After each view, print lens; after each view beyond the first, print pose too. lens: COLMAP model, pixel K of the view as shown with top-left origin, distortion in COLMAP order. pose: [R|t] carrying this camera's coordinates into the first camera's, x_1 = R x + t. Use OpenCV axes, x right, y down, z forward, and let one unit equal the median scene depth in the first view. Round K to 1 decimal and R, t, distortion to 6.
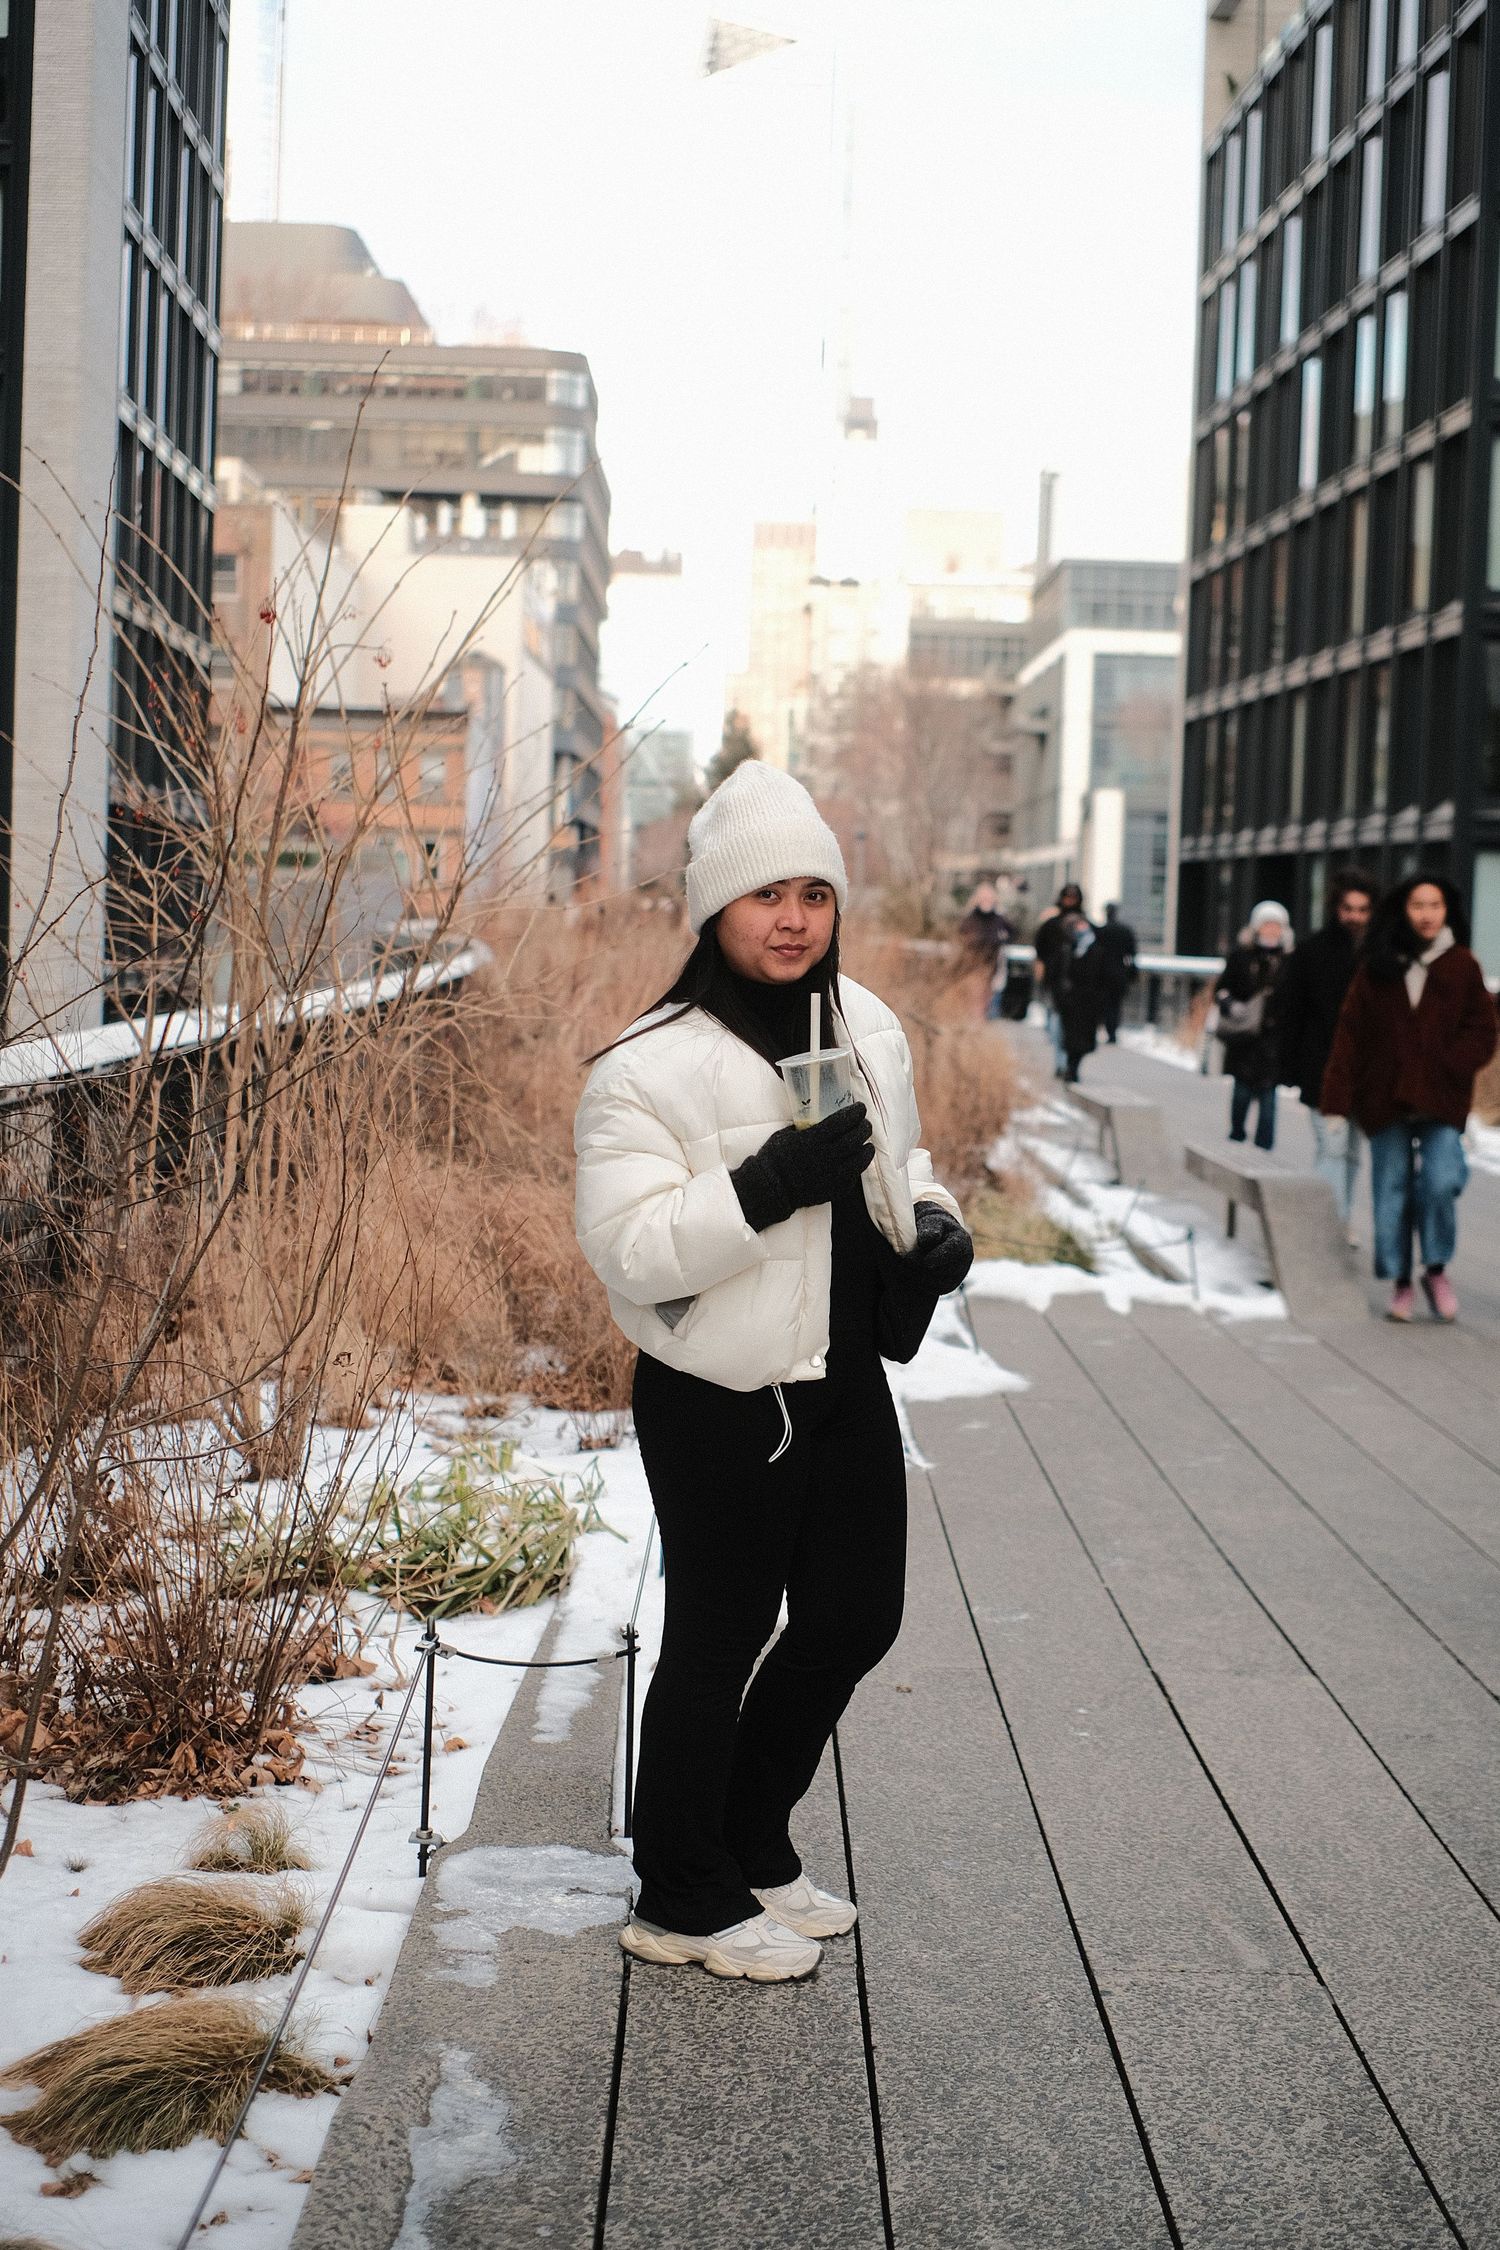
lens RADIAL K [[3309.4, 0, 603.0], [0, 3309.4, 1127.0], [0, 0, 1]] dist [-0.081736, -0.025475]
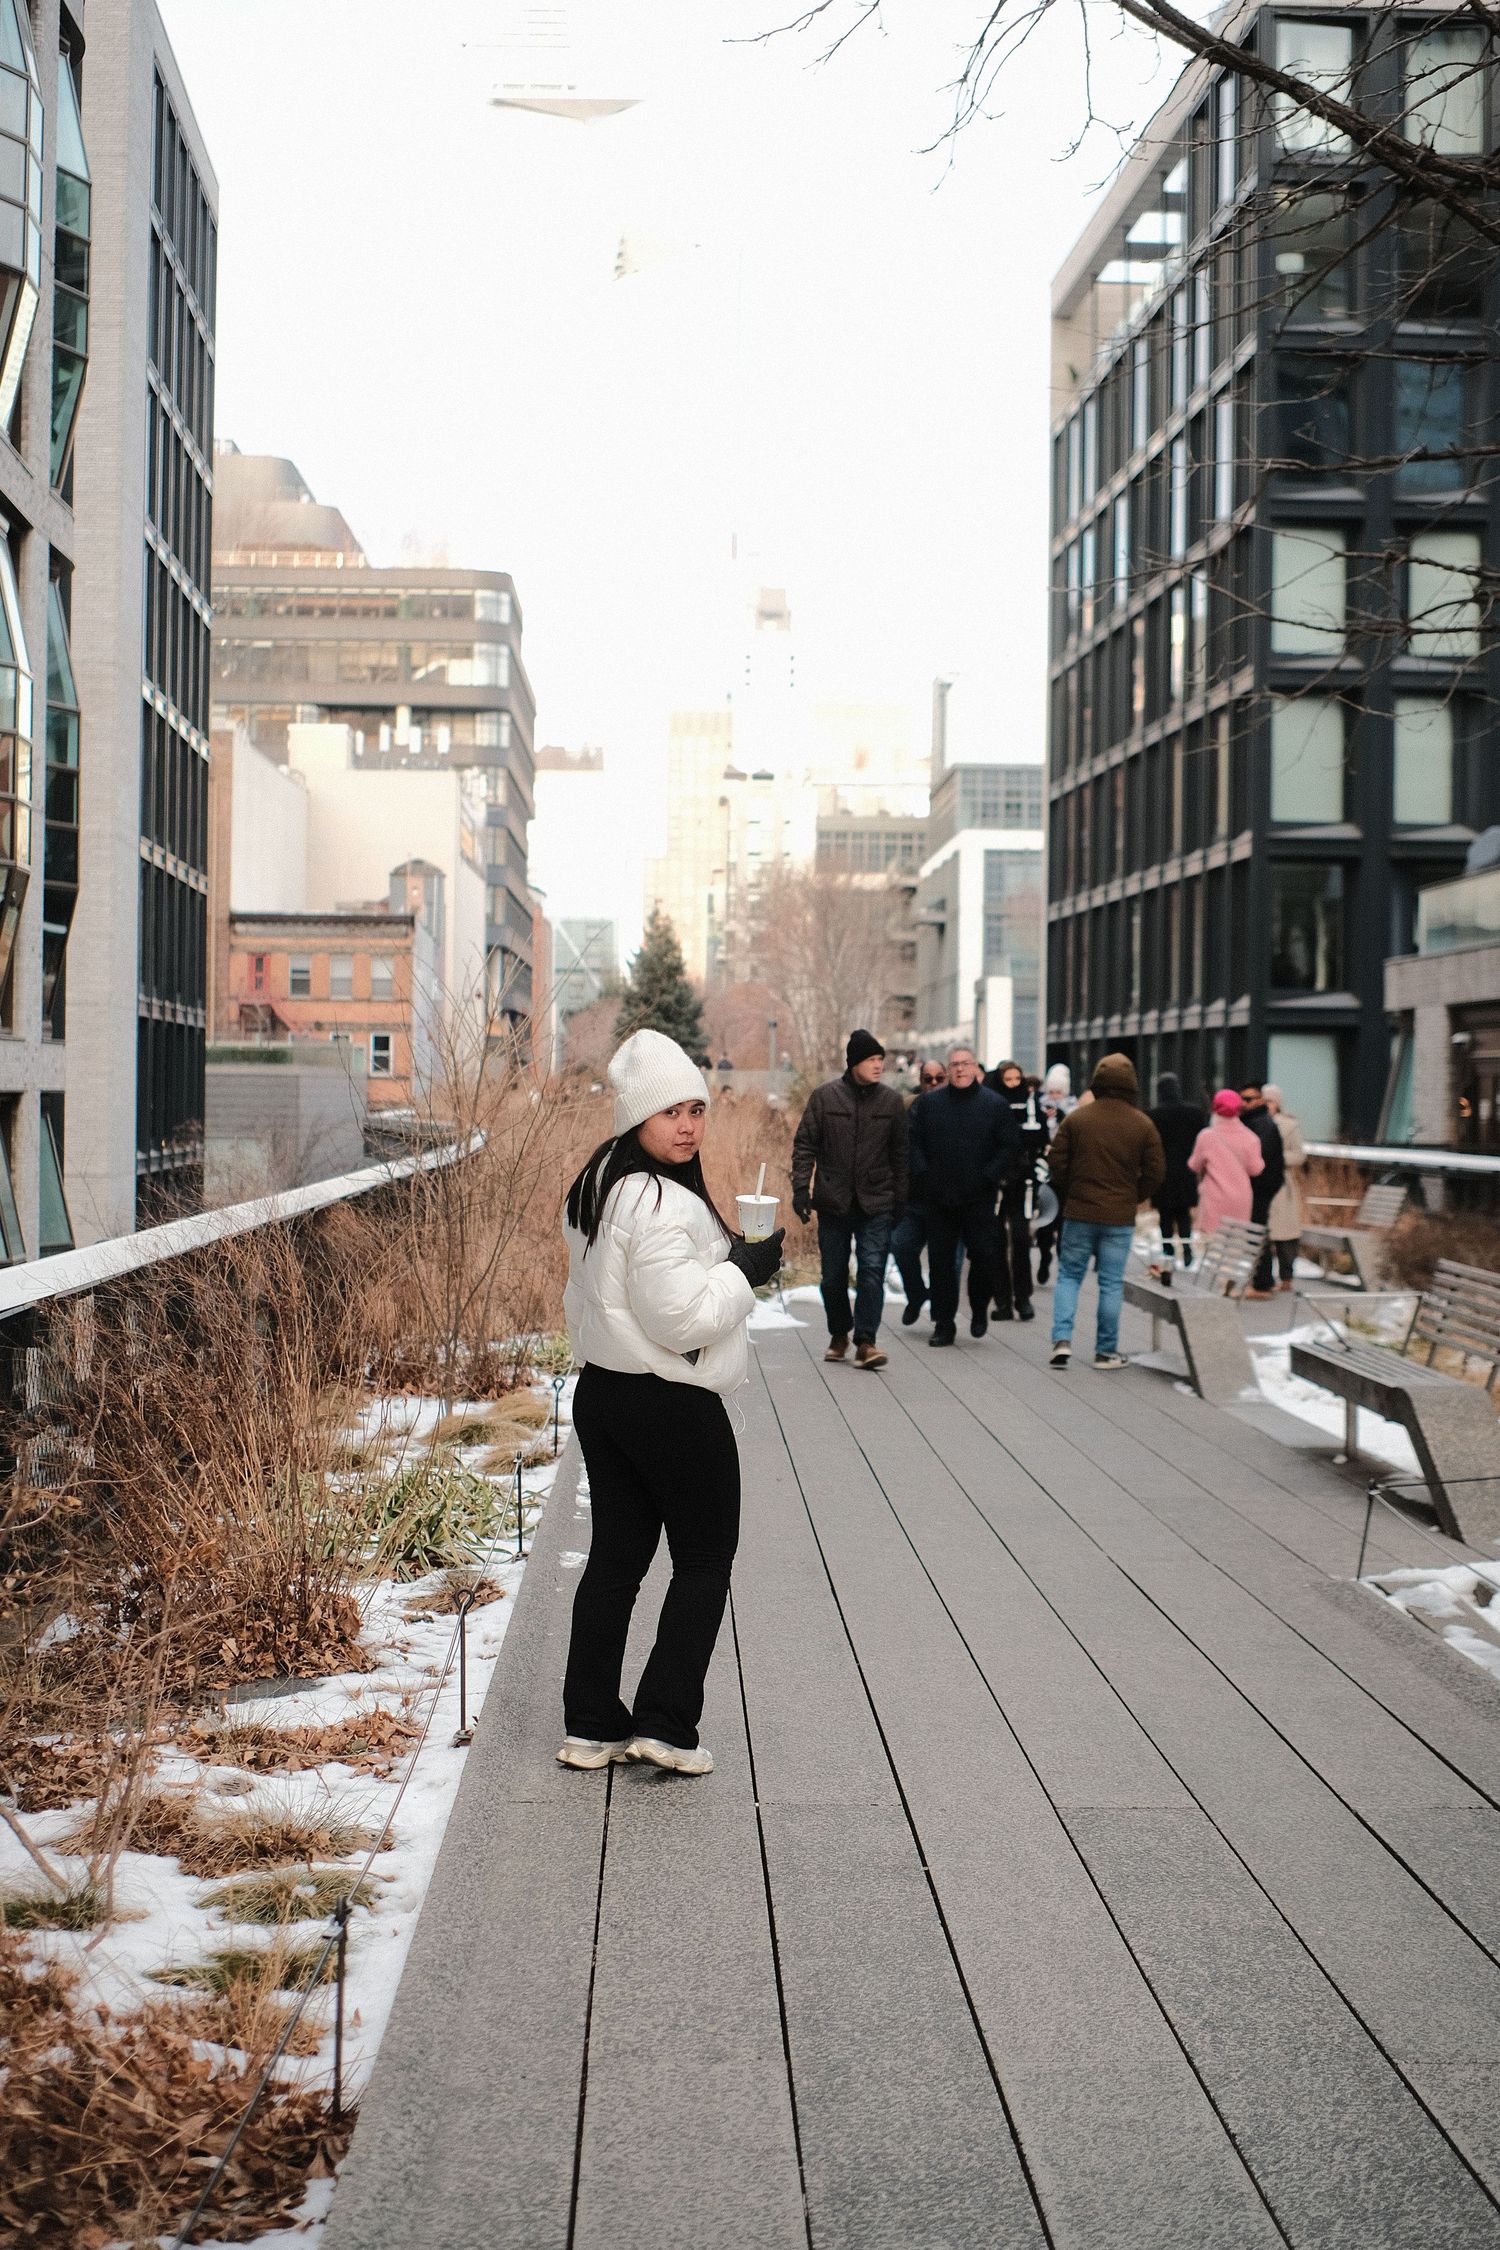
lens RADIAL K [[3309.4, 0, 603.0], [0, 3309.4, 1127.0], [0, 0, 1]] dist [-0.081736, -0.025475]
pose [[0.999551, -0.019842, 0.022444, -0.003455], [0.021043, 0.998287, -0.054595, 0.004450], [-0.021322, 0.055043, 0.998256, -0.080486]]
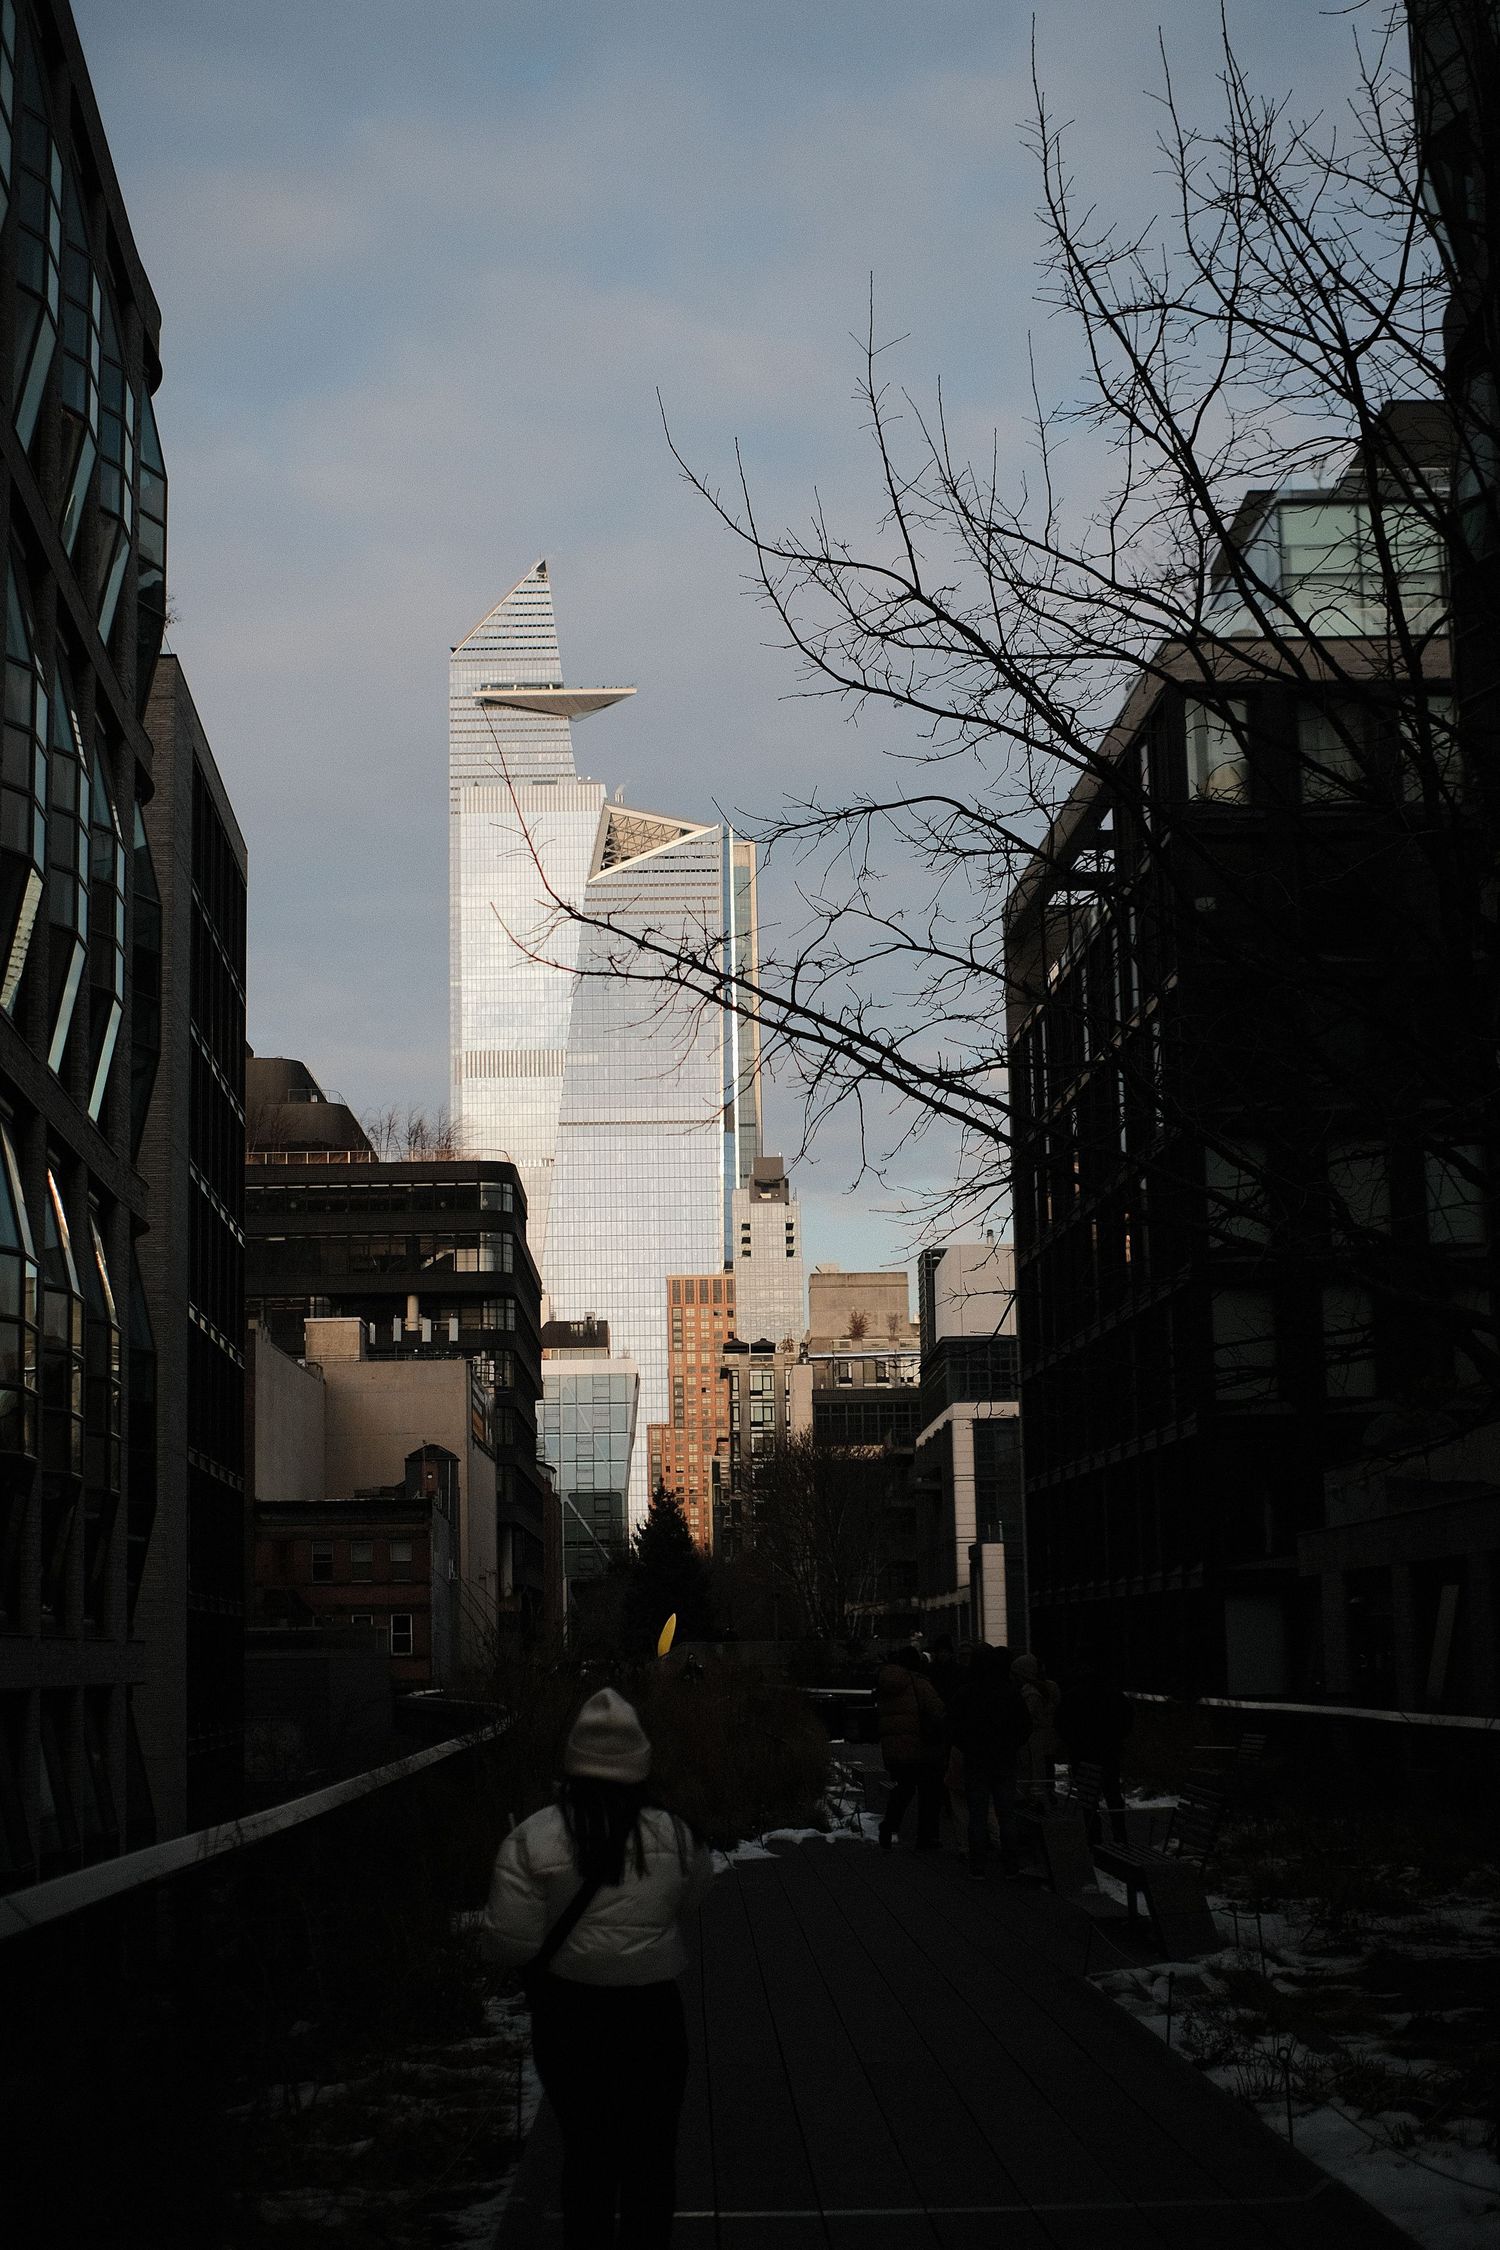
lens RADIAL K [[3309.4, 0, 603.0], [0, 3309.4, 1127.0], [0, 0, 1]] dist [-0.081736, -0.025475]
pose [[0.998661, -0.044522, 0.026334, -0.004557], [0.049299, 0.973360, -0.223921, 0.006521], [-0.015663, 0.224920, 0.974251, -0.128559]]
